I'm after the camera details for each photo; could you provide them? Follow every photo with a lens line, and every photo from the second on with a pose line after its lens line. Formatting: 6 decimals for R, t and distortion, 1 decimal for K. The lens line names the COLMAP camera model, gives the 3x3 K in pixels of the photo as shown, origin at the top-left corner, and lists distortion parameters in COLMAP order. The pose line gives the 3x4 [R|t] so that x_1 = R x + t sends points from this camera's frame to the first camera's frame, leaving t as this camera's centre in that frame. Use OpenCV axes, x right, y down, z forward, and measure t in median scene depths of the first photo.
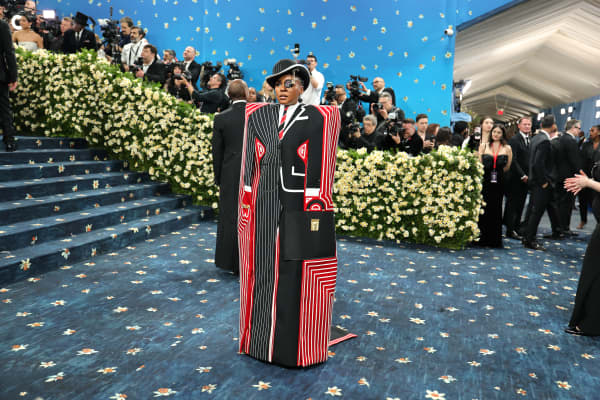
lens RADIAL K [[560.6, 0, 303.5], [0, 560.6, 198.5], [0, 0, 1]] dist [-0.001043, 0.003951]
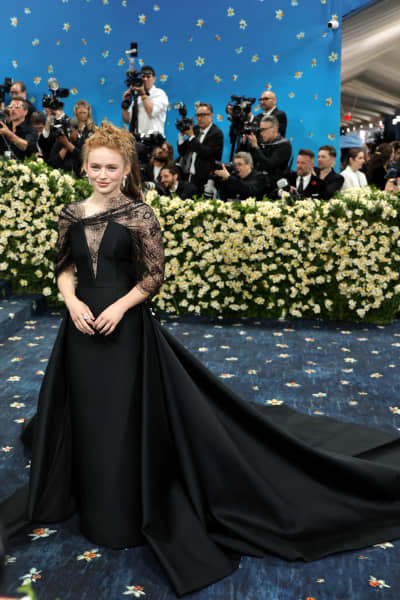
lens RADIAL K [[786.5, 0, 191.5], [0, 786.5, 290.2], [0, 0, 1]] dist [0.126505, 0.007712]
pose [[0.984345, -0.085704, 0.154011, -0.142187], [0.077091, 0.995153, 0.061059, -0.039330], [-0.158497, -0.048230, 0.986181, -0.018698]]
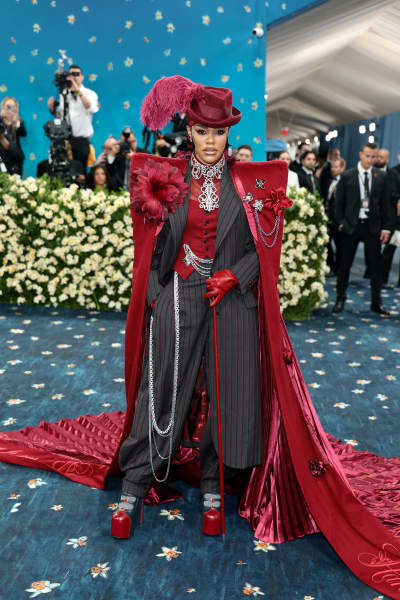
lens RADIAL K [[739.6, 0, 200.6], [0, 739.6, 301.3], [0, 0, 1]] dist [0.001853, -0.017092]
pose [[0.970362, -0.080392, 0.227893, -0.090871], [0.064483, 0.994988, 0.076425, -0.022565], [-0.232895, -0.059465, 0.970682, 0.038370]]
